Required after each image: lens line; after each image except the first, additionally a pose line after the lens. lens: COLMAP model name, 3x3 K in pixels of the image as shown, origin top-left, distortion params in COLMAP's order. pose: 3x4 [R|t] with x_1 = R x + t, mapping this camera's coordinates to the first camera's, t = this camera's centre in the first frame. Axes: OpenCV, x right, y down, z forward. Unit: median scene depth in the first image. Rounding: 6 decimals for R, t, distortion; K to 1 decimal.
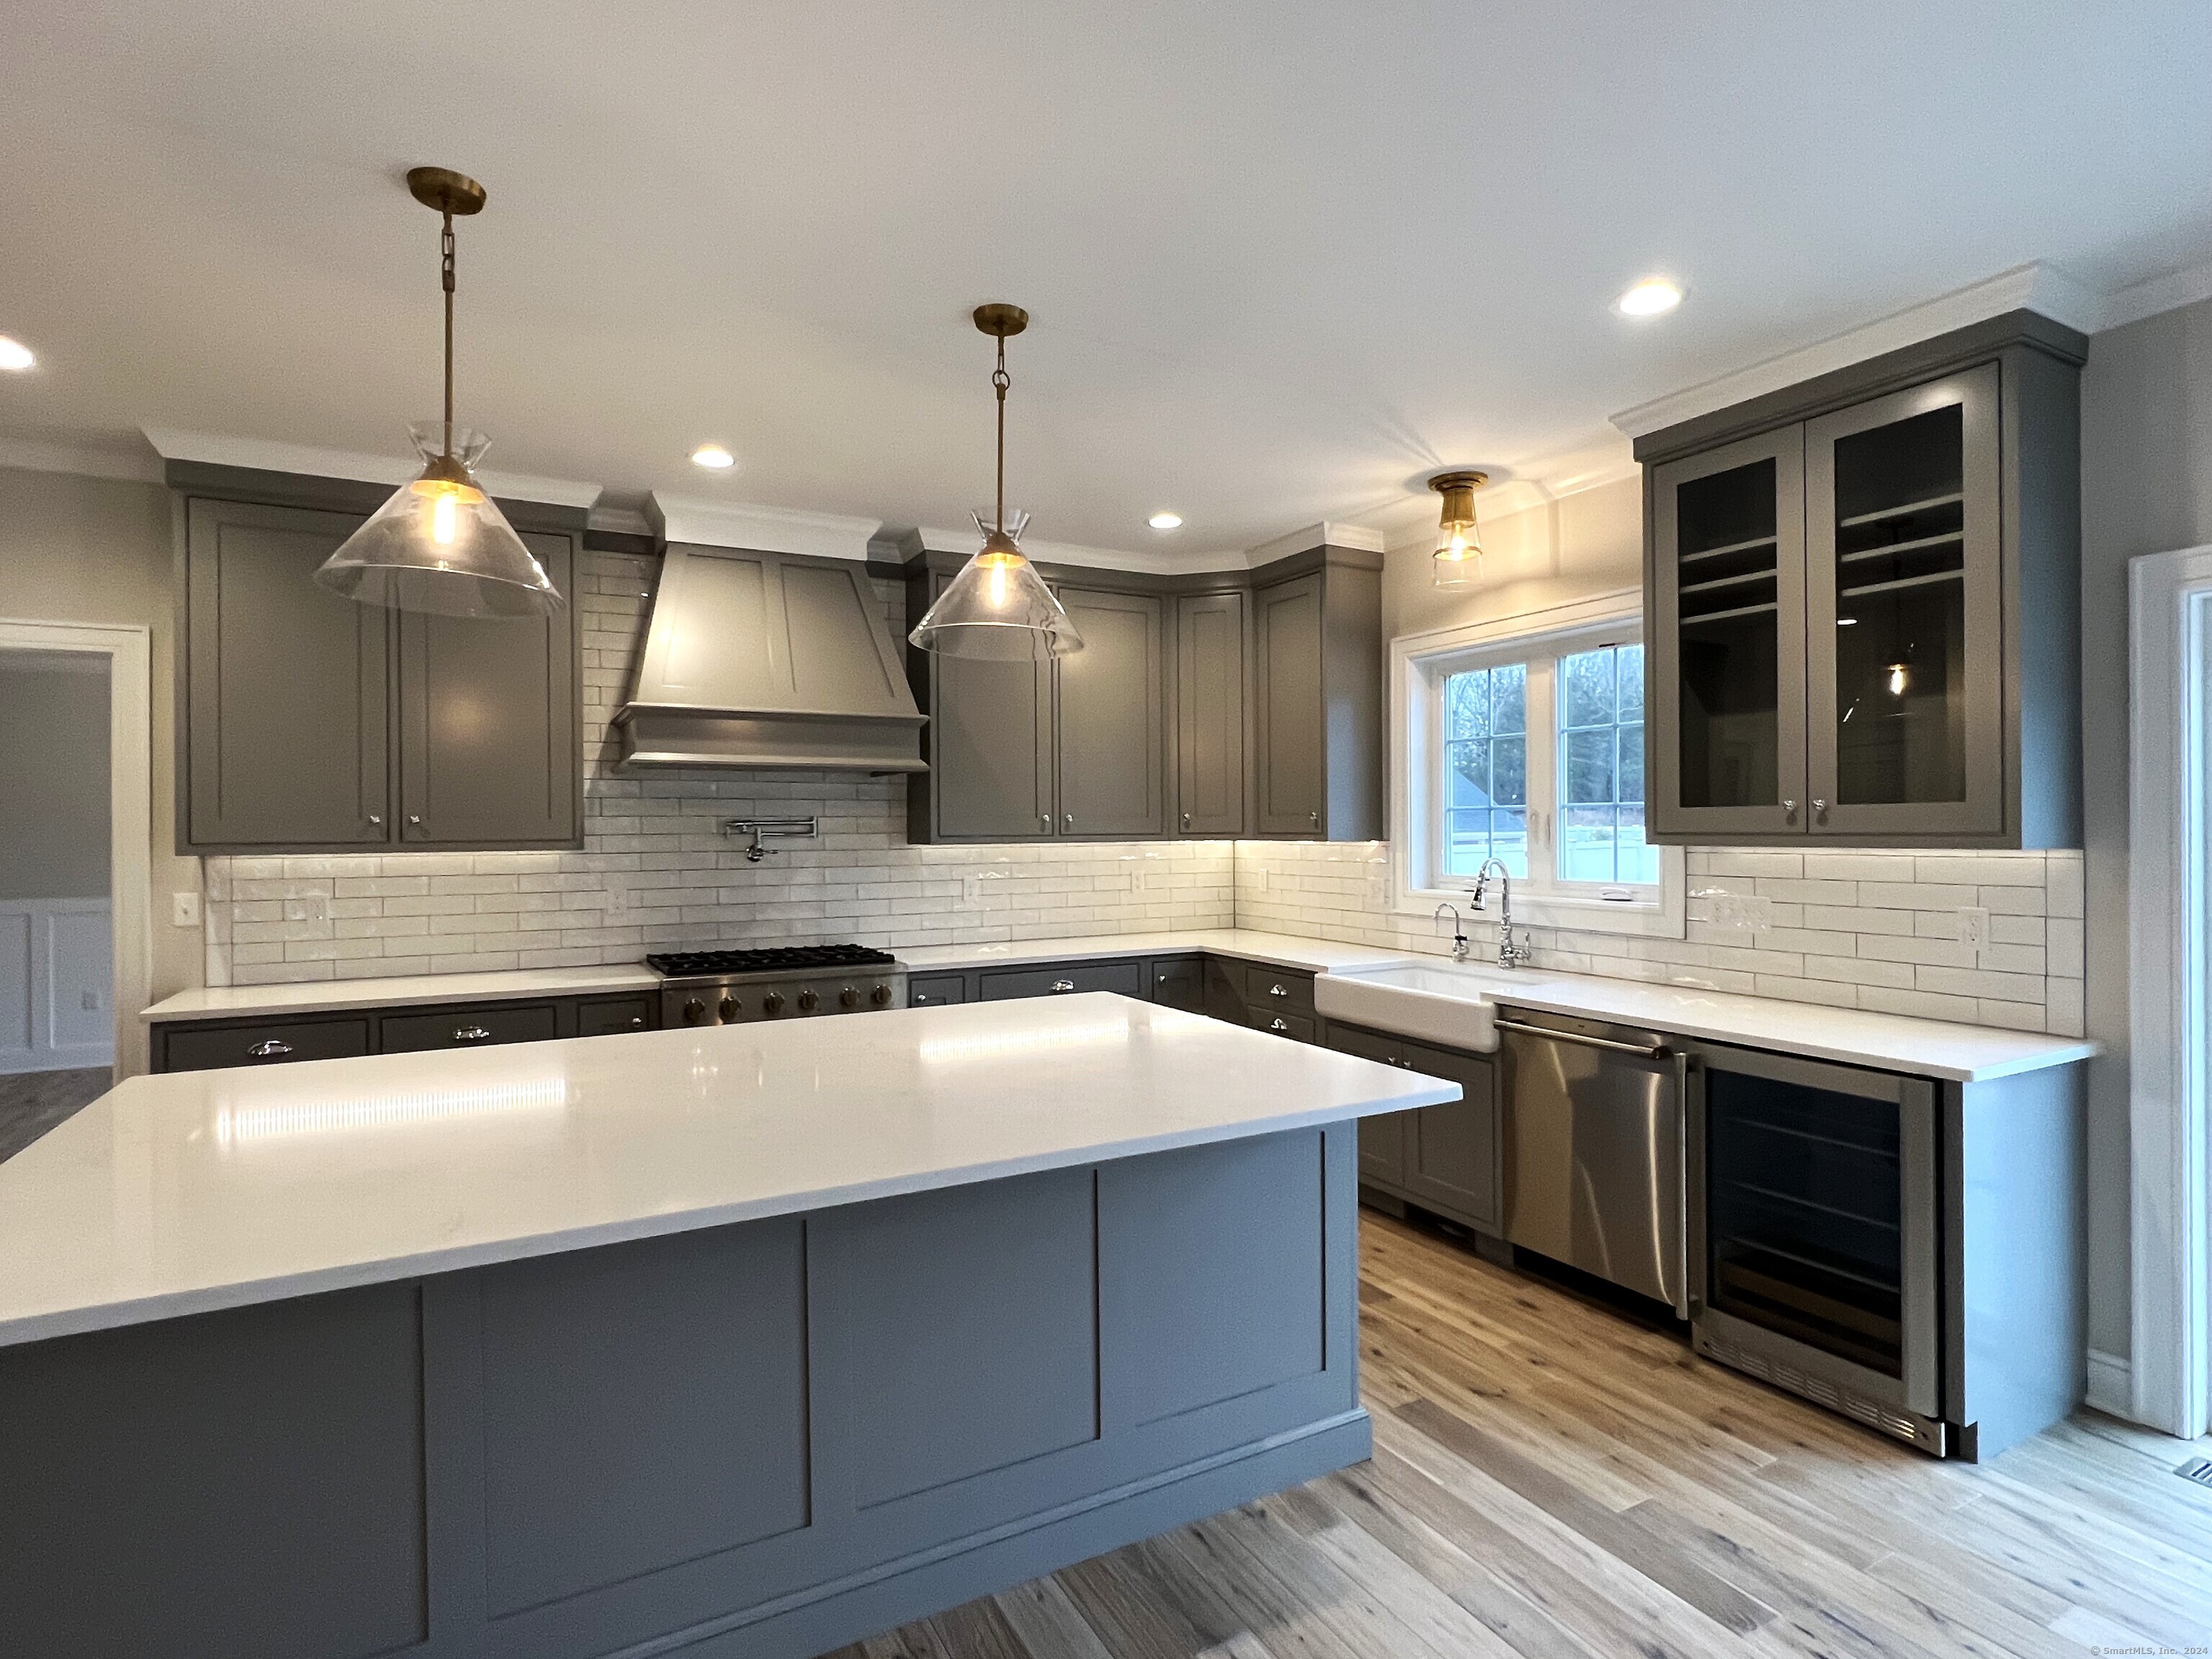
lens RADIAL K [[1122.5, 0, 1106.0], [0, 1122.5, 829.5], [0, 0, 1]] dist [-0.000893, -0.000078]
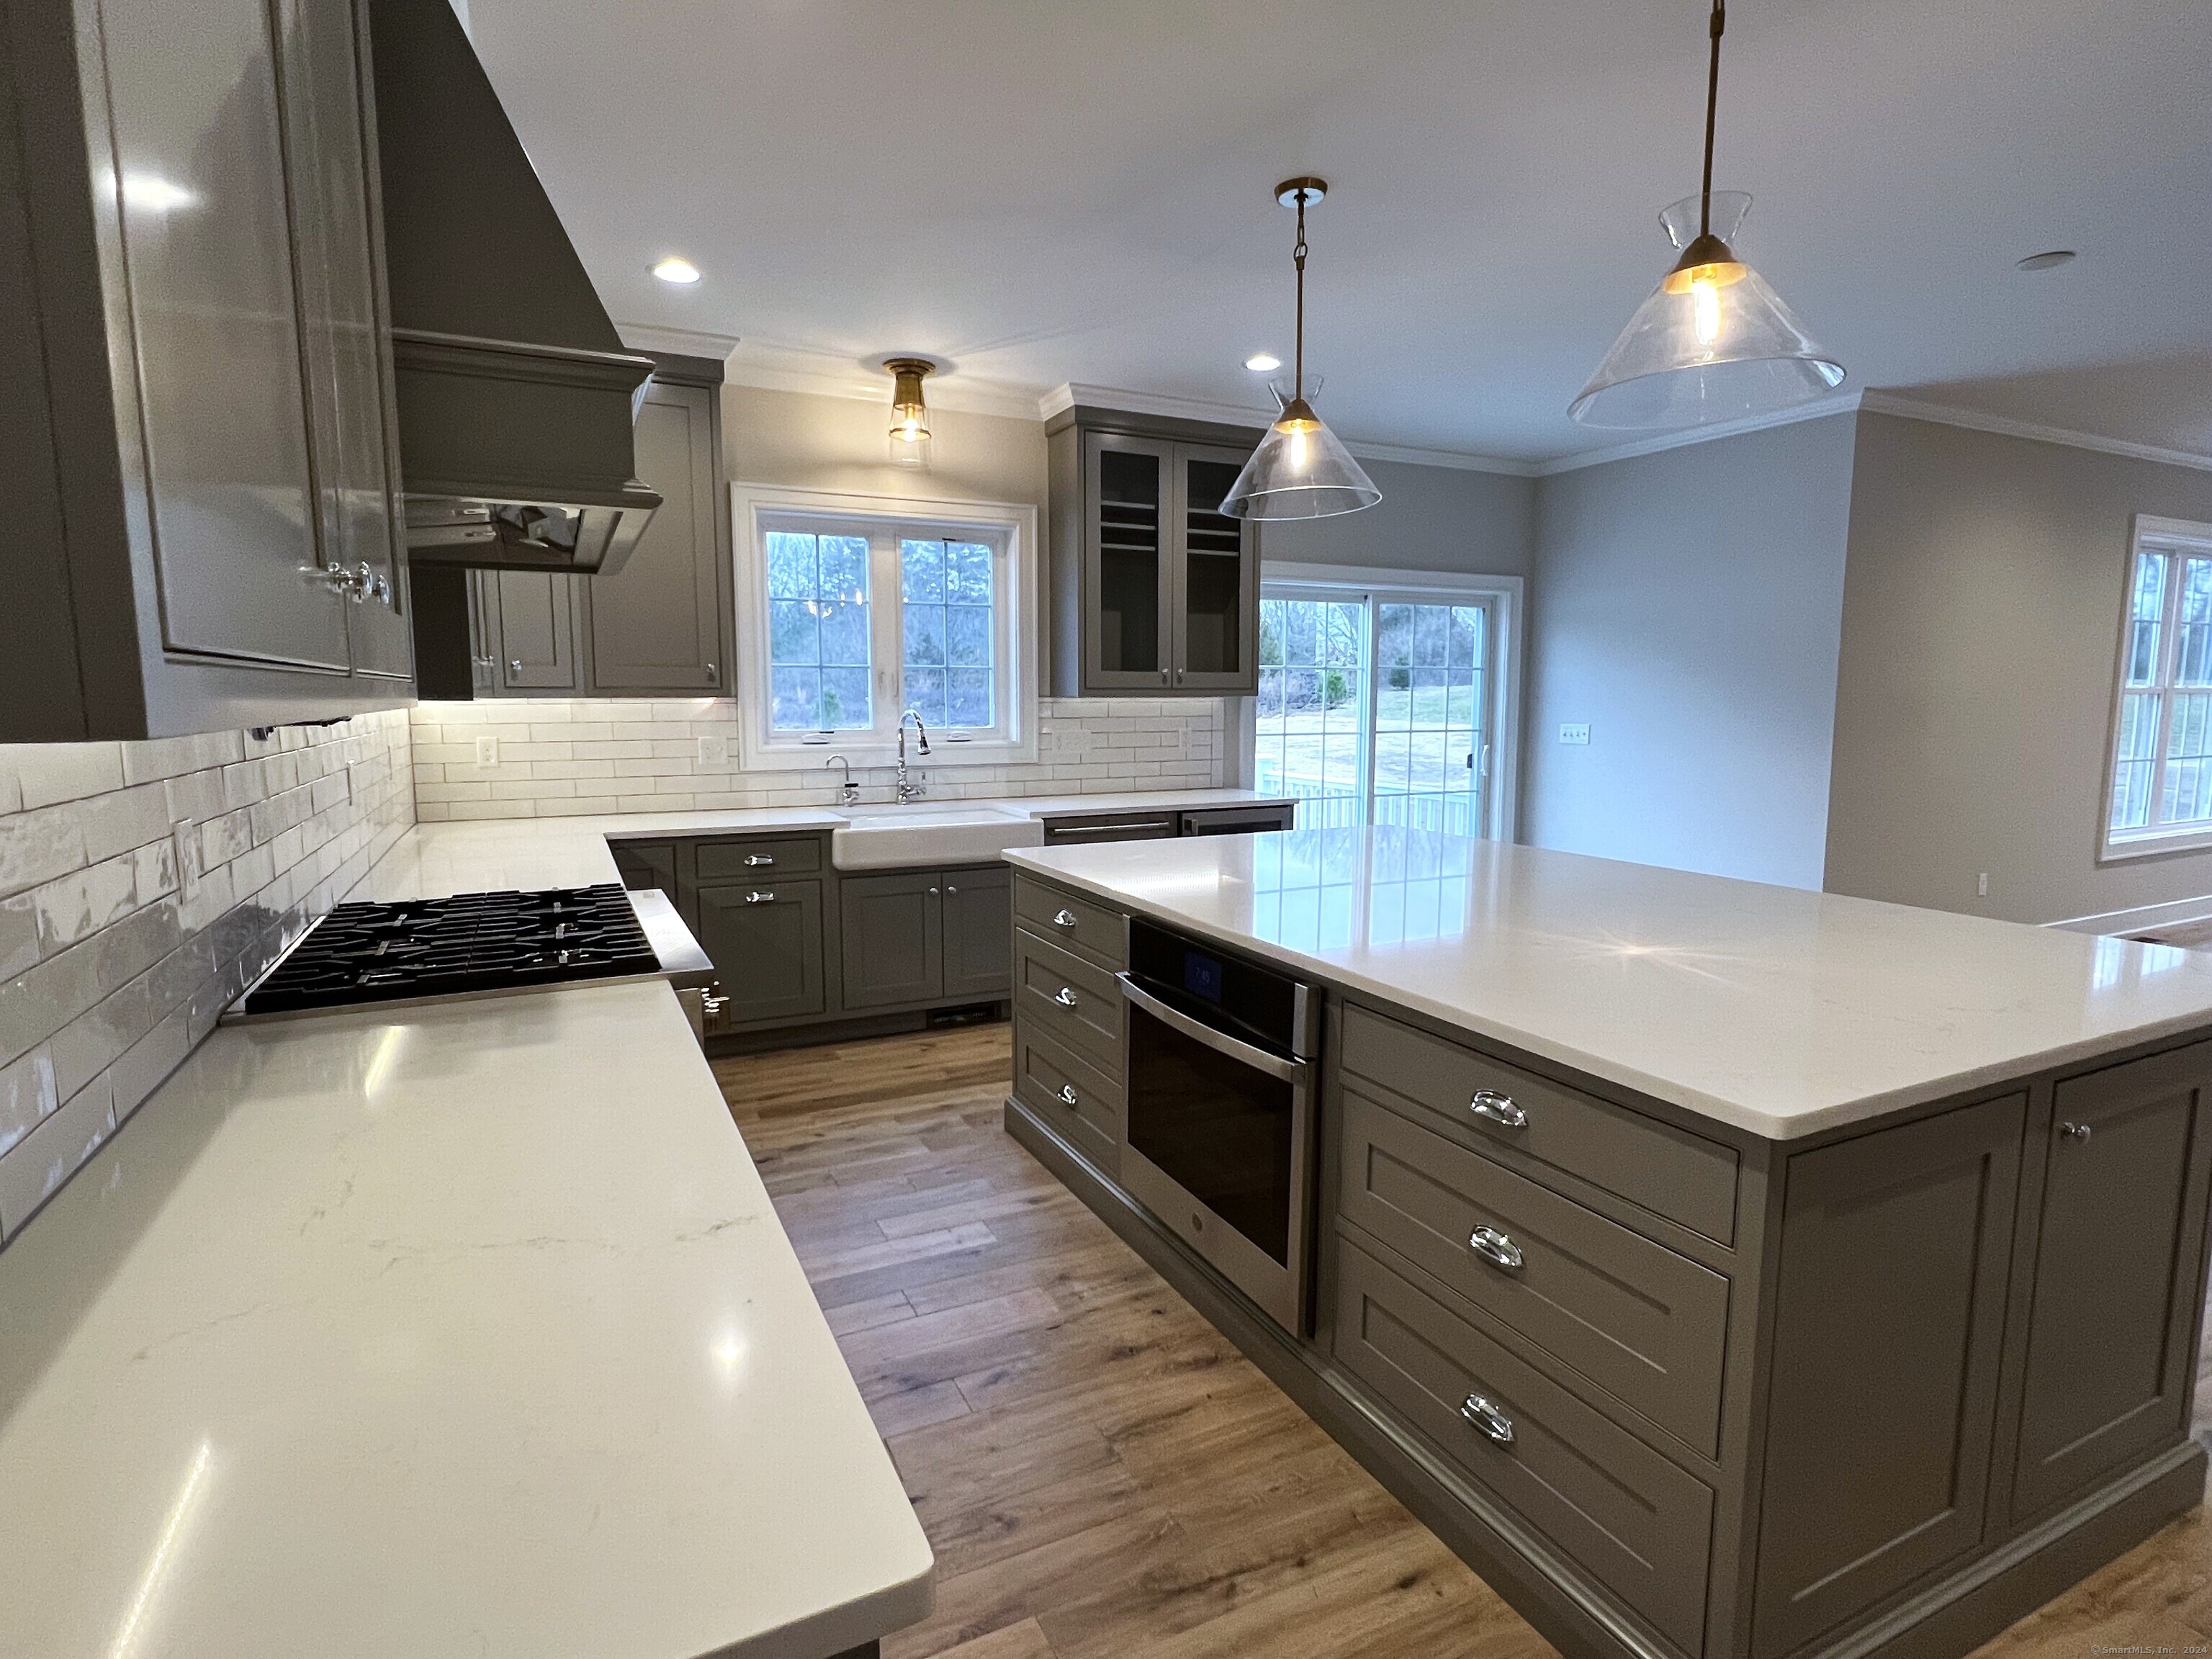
lens RADIAL K [[1122.5, 0, 1106.0], [0, 1122.5, 829.5], [0, 0, 1]] dist [-0.000893, -0.000078]
pose [[0.047594, -0.118499, 0.991813, -0.832659], [0.001096, 0.992944, 0.118581, 0.010573], [-0.998866, -0.004556, 0.047388, 0.758048]]
